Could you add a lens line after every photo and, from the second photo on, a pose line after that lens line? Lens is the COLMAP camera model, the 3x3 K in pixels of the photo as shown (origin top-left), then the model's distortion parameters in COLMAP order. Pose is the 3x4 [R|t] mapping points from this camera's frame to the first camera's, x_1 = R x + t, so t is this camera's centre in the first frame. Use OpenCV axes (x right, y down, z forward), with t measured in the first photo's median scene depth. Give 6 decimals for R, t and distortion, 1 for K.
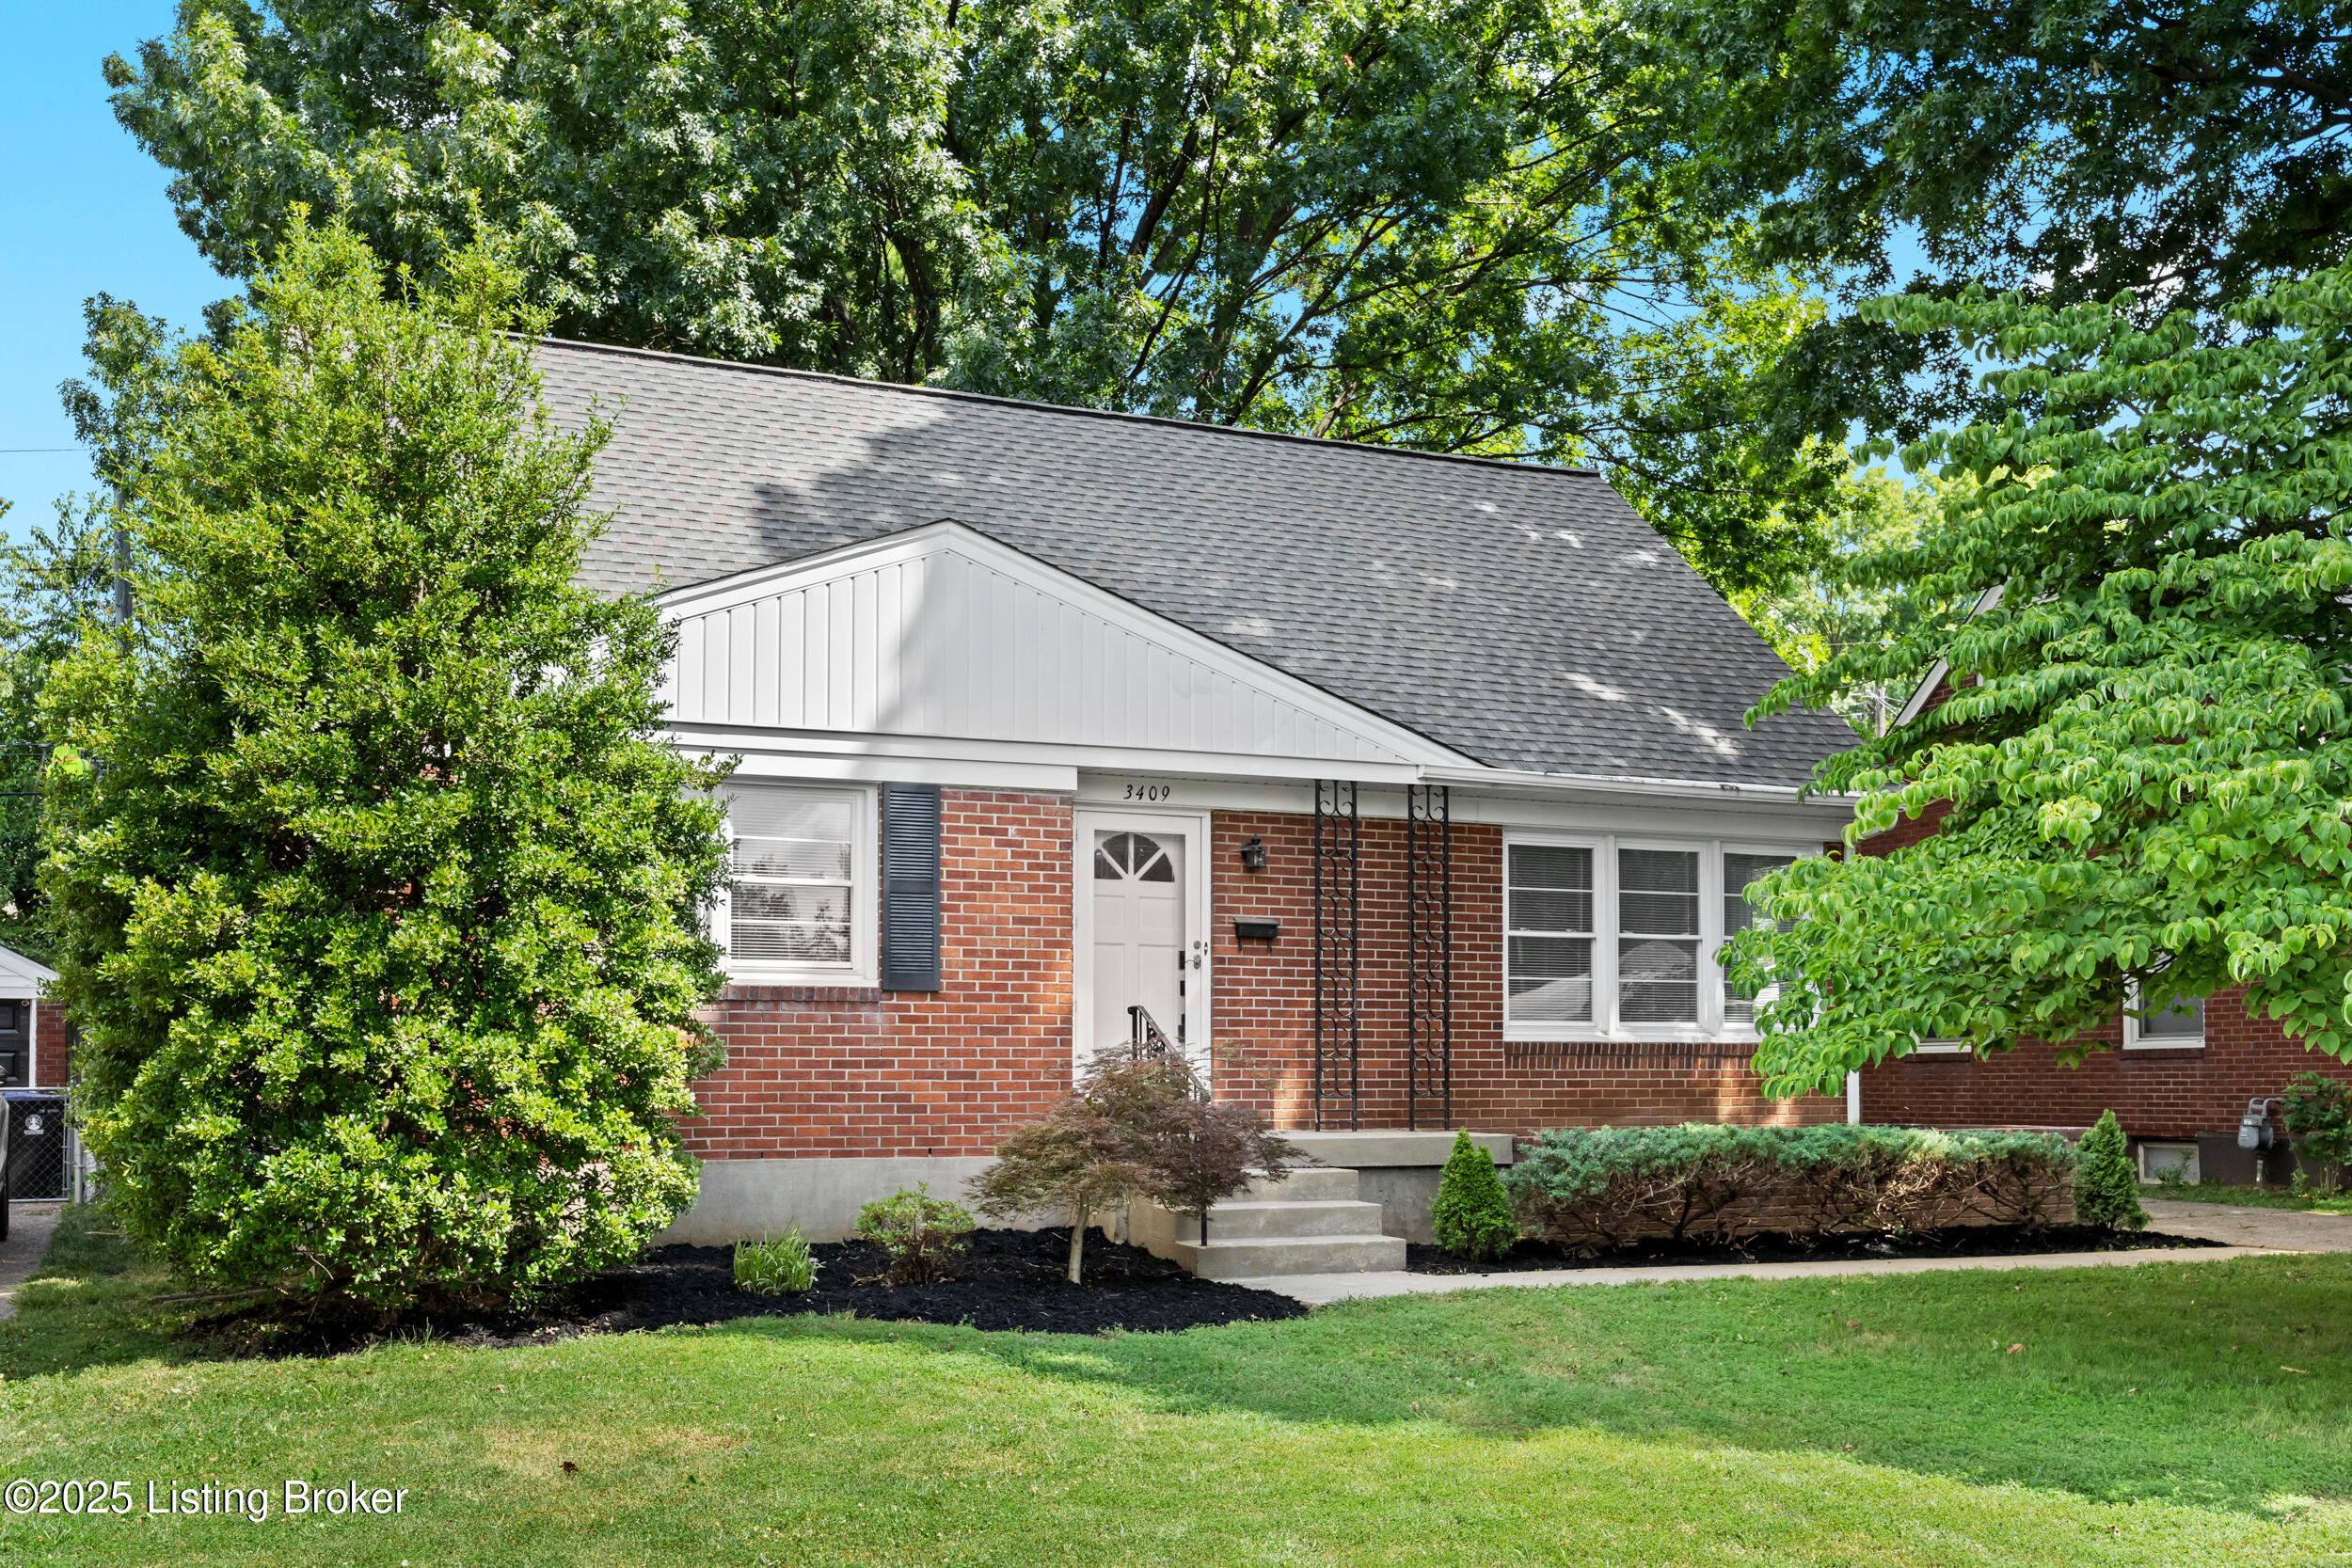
lens RADIAL K [[2226.9, 0, 1176.0], [0, 2226.9, 784.0], [0, 0, 1]] dist [-0.008873, -0.008009]
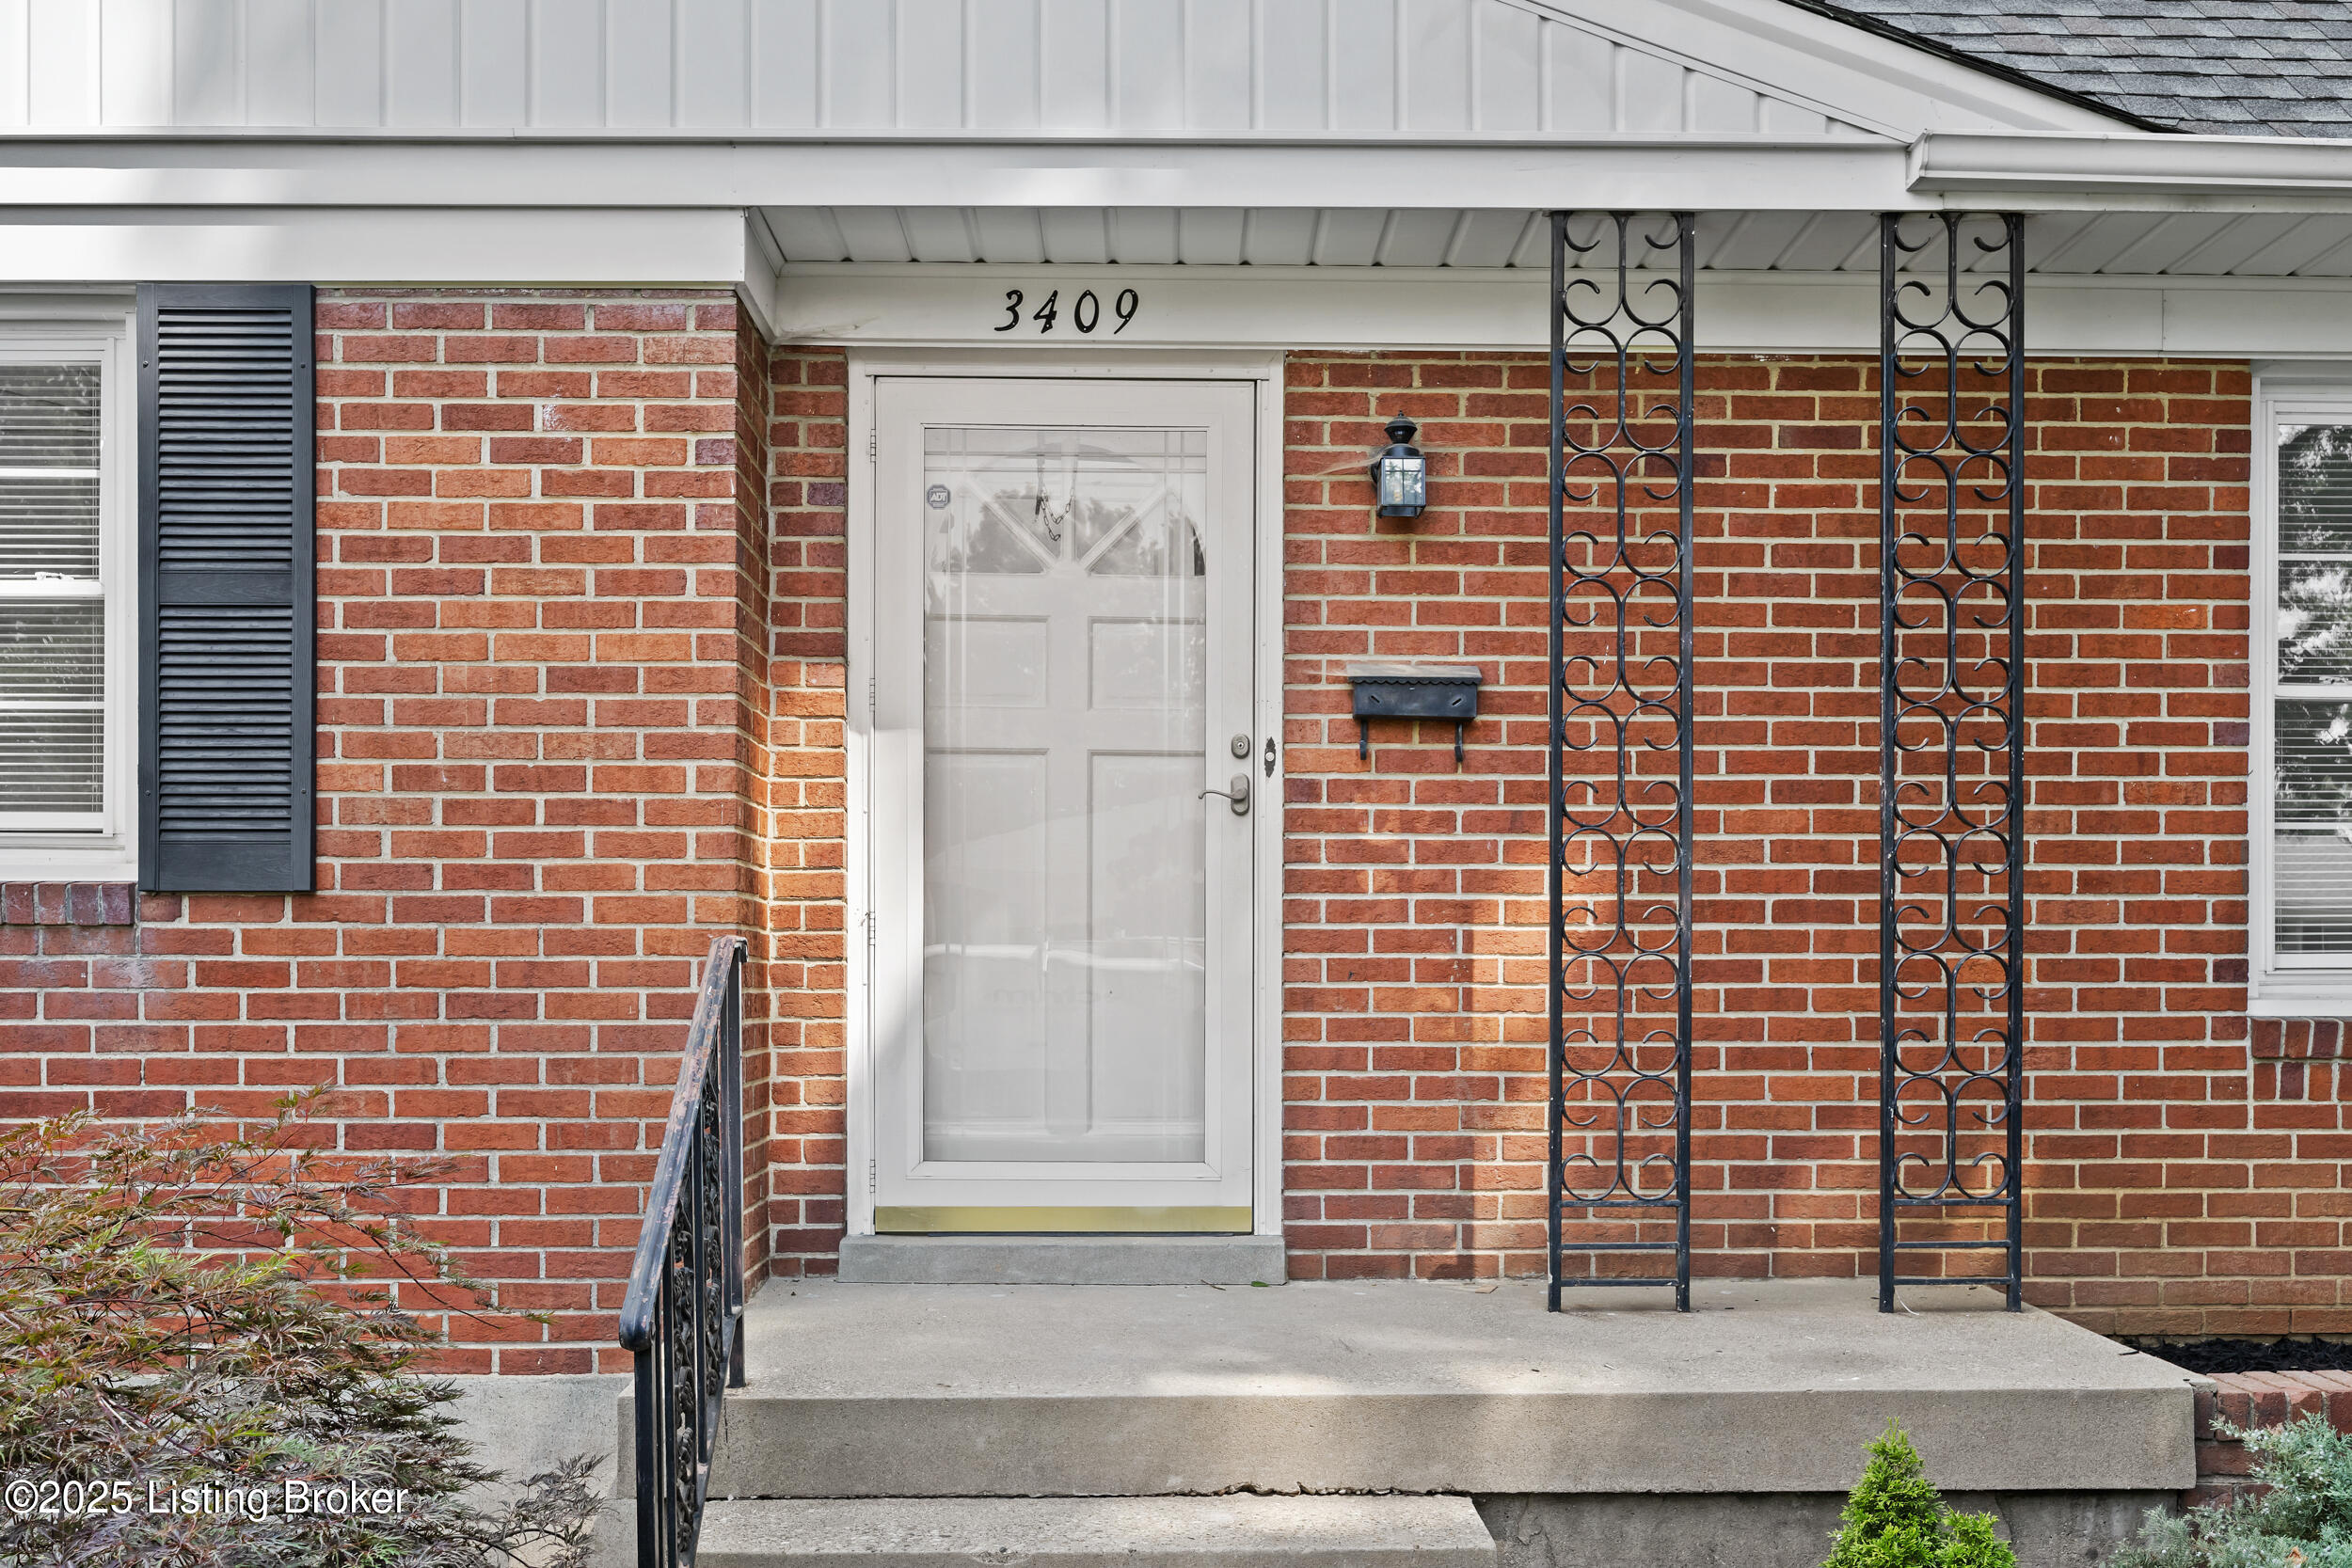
lens RADIAL K [[2312.2, 0, 1175.7], [0, 2312.2, 922.1], [0, 0, 1]] dist [-0.018464, -0.010223]
pose [[0.924848, -0.008682, -0.380238, 0.136680], [0.049524, 0.993977, 0.097762, 0.063683], [0.377099, -0.109246, 0.919707, 0.662274]]
